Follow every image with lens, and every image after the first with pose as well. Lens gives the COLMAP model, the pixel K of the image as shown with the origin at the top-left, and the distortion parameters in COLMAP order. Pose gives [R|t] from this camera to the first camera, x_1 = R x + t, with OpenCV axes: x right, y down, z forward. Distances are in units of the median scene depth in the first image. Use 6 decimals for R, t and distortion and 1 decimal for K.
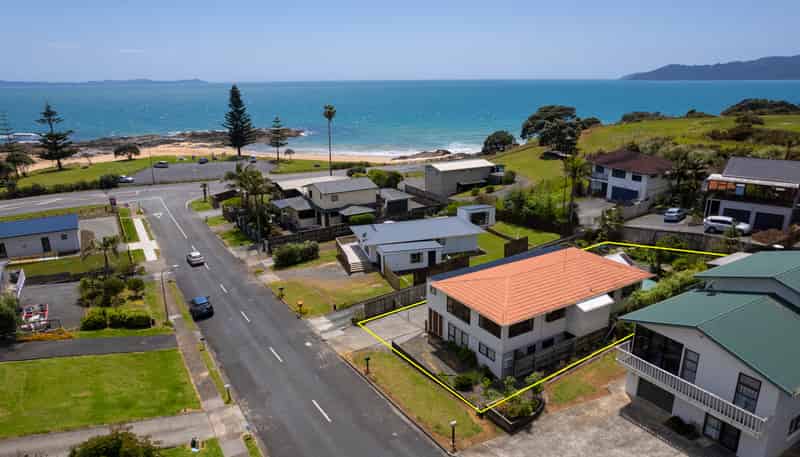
lens RADIAL K [[509.4, 0, 400.0], [0, 509.4, 228.5], [0, 0, 1]] dist [-0.072694, 0.058863]
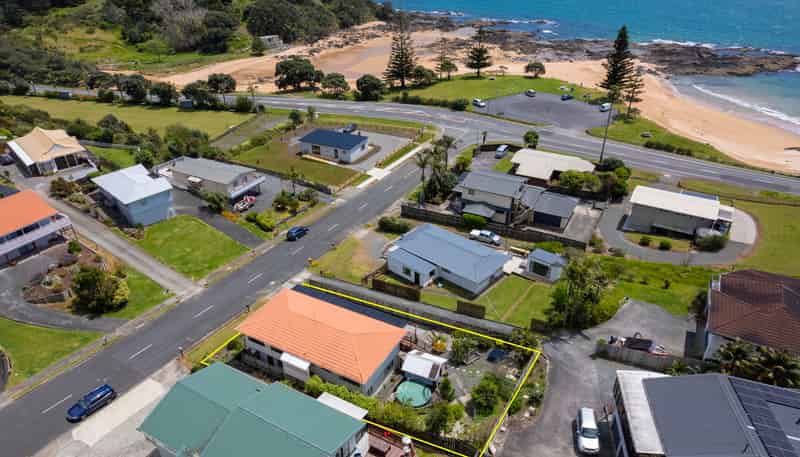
lens RADIAL K [[509.4, 0, 400.0], [0, 509.4, 228.5], [0, 0, 1]] dist [-0.072694, 0.058863]
pose [[0.505224, 0.426441, -0.750265, 0.864003], [-0.234462, 0.904506, 0.356225, -0.450130], [0.830528, -0.004065, 0.556962, 0.293295]]
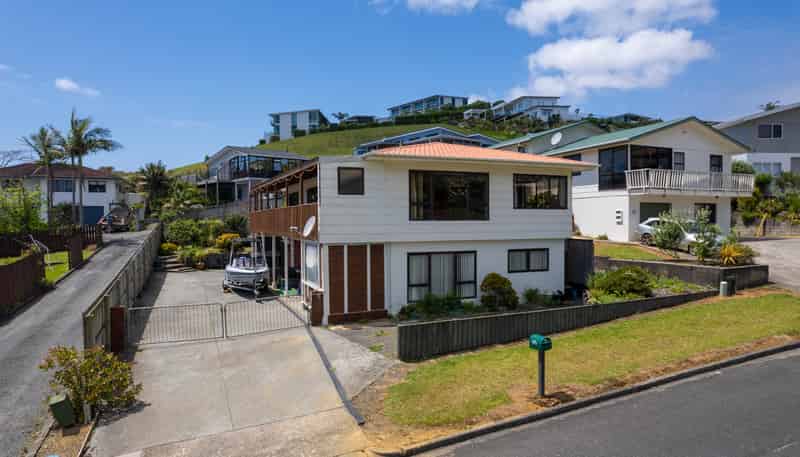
lens RADIAL K [[509.4, 0, 400.0], [0, 509.4, 228.5], [0, 0, 1]] dist [-0.072694, 0.058863]
pose [[0.139947, -0.005281, 0.990145, -0.199627], [0.280645, 0.959190, -0.034551, 0.119277], [-0.949554, 0.282714, 0.135718, 0.633480]]
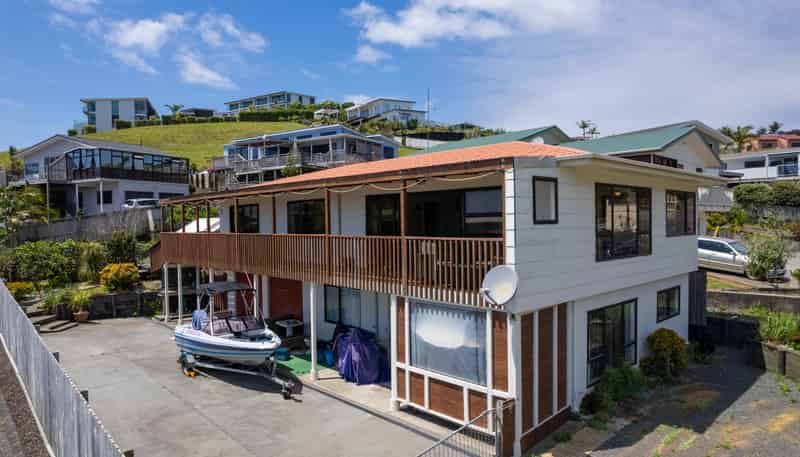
lens RADIAL K [[509.4, 0, 400.0], [0, 509.4, 228.5], [0, 0, 1]] dist [-0.072694, 0.058863]
pose [[-0.207136, -0.000392, 0.978312, -0.087616], [0.288120, 0.955625, 0.061386, 0.067872], [-0.934923, 0.294587, -0.197831, 0.754468]]
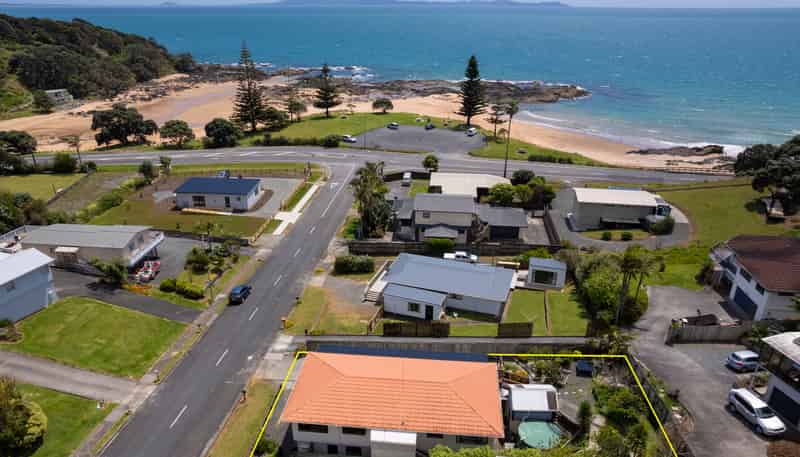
lens RADIAL K [[525.9, 0, 400.0], [0, 525.9, 228.5], [0, 0, 1]] dist [-0.078950, 0.072819]
pose [[0.805030, 0.246613, -0.539545, 0.523055], [-0.180802, 0.968223, 0.172785, -0.265279], [0.565011, -0.041546, 0.824037, 0.110020]]
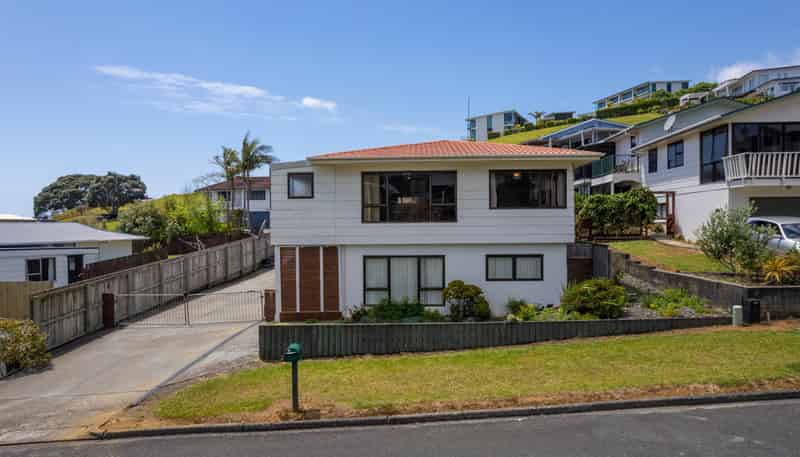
lens RADIAL K [[509.4, 0, 400.0], [0, 509.4, 228.5], [0, 0, 1]] dist [-0.072694, 0.058863]
pose [[0.548892, -0.001085, 0.835893, -0.145264], [0.237982, 0.958818, -0.155027, 0.155094], [-0.801300, 0.284020, 0.526546, 0.512211]]
